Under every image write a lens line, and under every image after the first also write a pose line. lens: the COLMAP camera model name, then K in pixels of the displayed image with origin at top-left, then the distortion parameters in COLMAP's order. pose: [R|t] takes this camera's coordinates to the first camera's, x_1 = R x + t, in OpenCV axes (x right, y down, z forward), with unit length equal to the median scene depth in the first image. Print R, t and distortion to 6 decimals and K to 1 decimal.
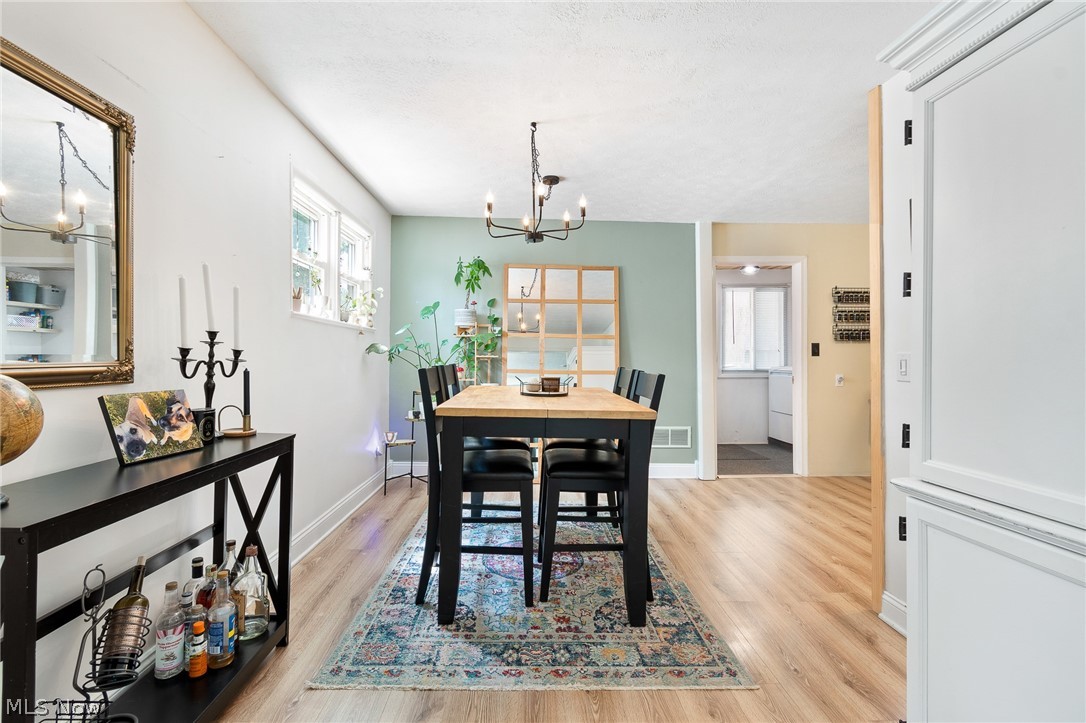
lens RADIAL K [[485.0, 0, 543.0], [0, 485.0, 361.5], [0, 0, 1]] dist [0.001613, 0.000405]
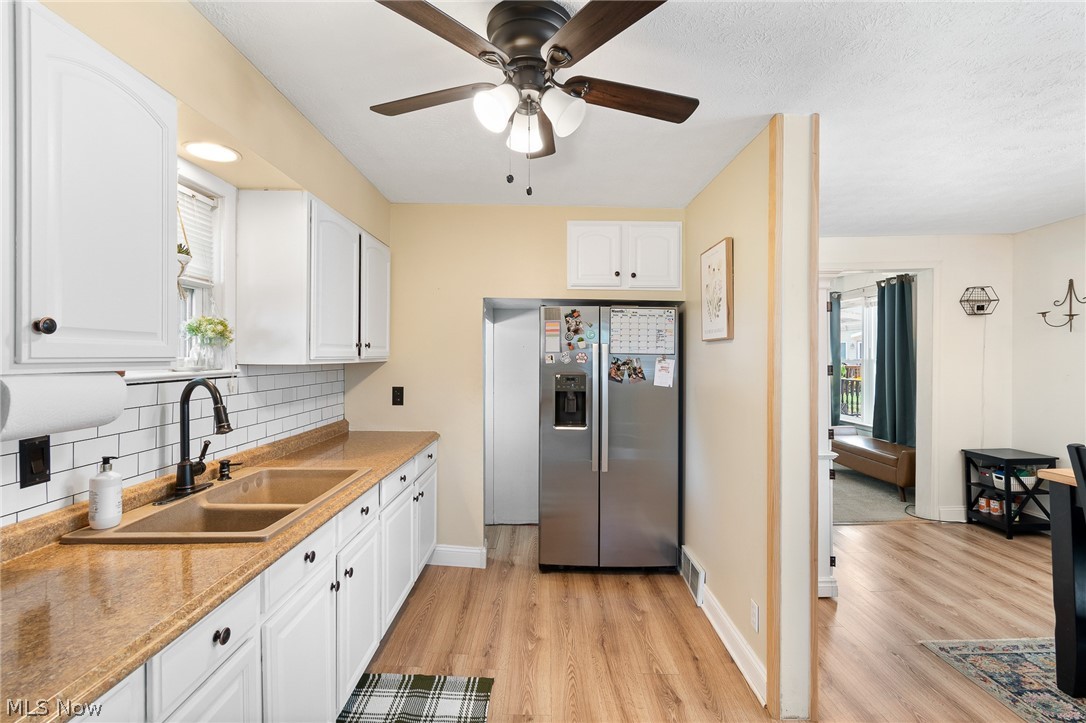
lens RADIAL K [[494.0, 0, 543.0], [0, 494.0, 361.5], [0, 0, 1]] dist [0.004580, -0.000237]
pose [[-0.999178, 0.006189, 0.040074, 0.533006], [0.006866, 0.999836, 0.016759, -0.067252], [-0.039964, 0.017020, -0.999056, 0.892484]]
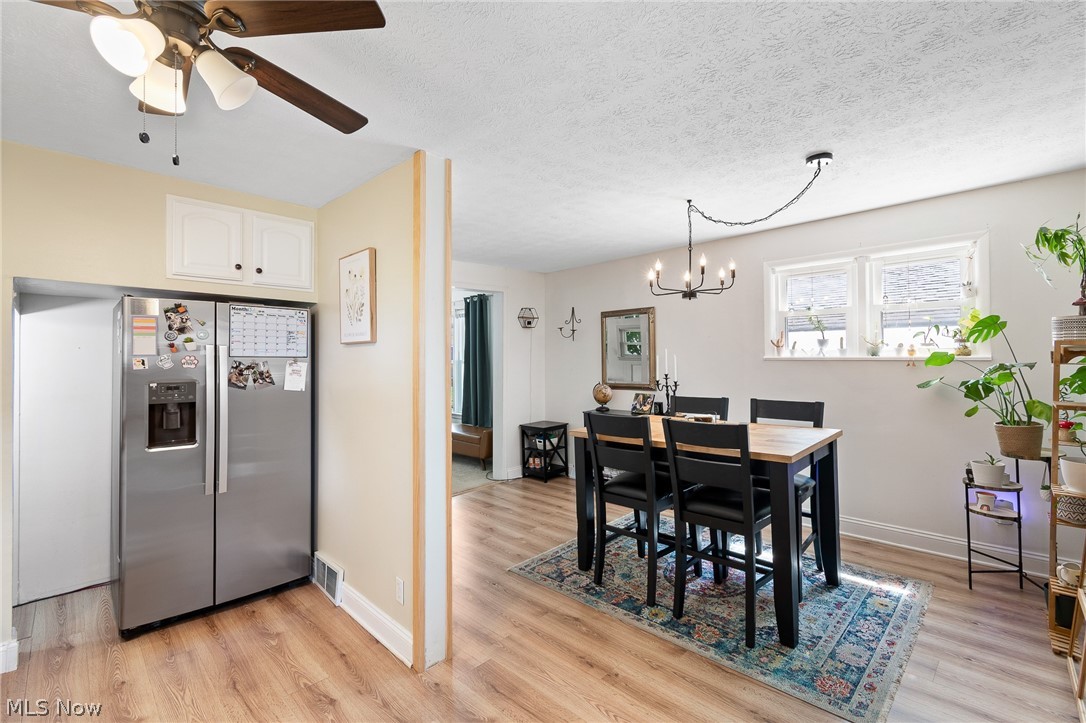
lens RADIAL K [[485.0, 0, 543.0], [0, 485.0, 361.5], [0, 0, 1]] dist [0.001613, 0.000405]
pose [[-0.734207, 0.019254, -0.678653, 0.583752], [0.009751, 0.999794, 0.017816, -0.066968], [0.678856, 0.006463, -0.734243, 0.896819]]
